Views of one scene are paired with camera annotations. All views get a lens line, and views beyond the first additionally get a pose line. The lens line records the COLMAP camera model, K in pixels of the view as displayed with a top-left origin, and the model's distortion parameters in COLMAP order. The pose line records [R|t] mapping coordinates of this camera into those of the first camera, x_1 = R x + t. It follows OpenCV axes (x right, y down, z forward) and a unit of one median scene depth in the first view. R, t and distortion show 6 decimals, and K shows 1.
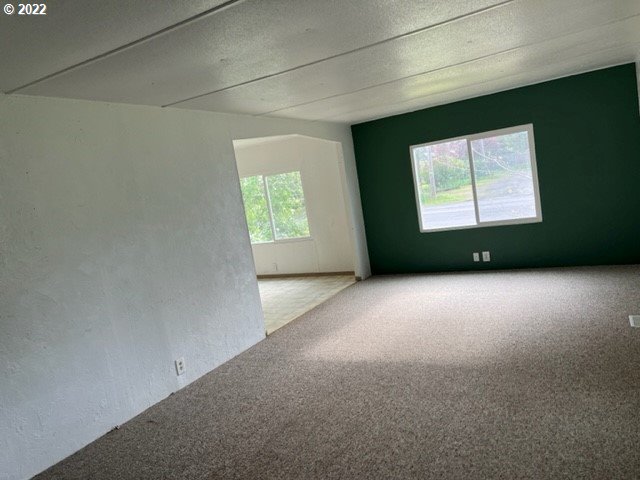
lens RADIAL K [[474.5, 0, 320.2], [0, 474.5, 244.1], [0, 0, 1]] dist [0.005293, -0.007039]
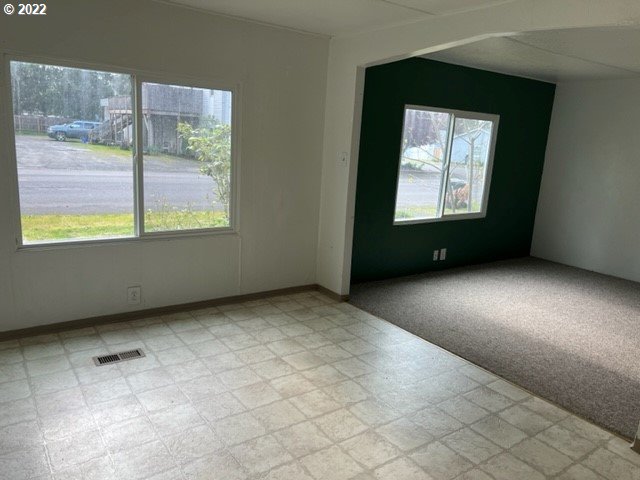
lens RADIAL K [[474.5, 0, 320.2], [0, 474.5, 244.1], [0, 0, 1]] dist [0.005293, -0.007039]
pose [[0.440241, -0.032743, 0.897283, -0.536321], [-0.013503, 0.998980, 0.043079, -0.027546], [-0.897778, -0.031081, 0.439350, 0.818349]]
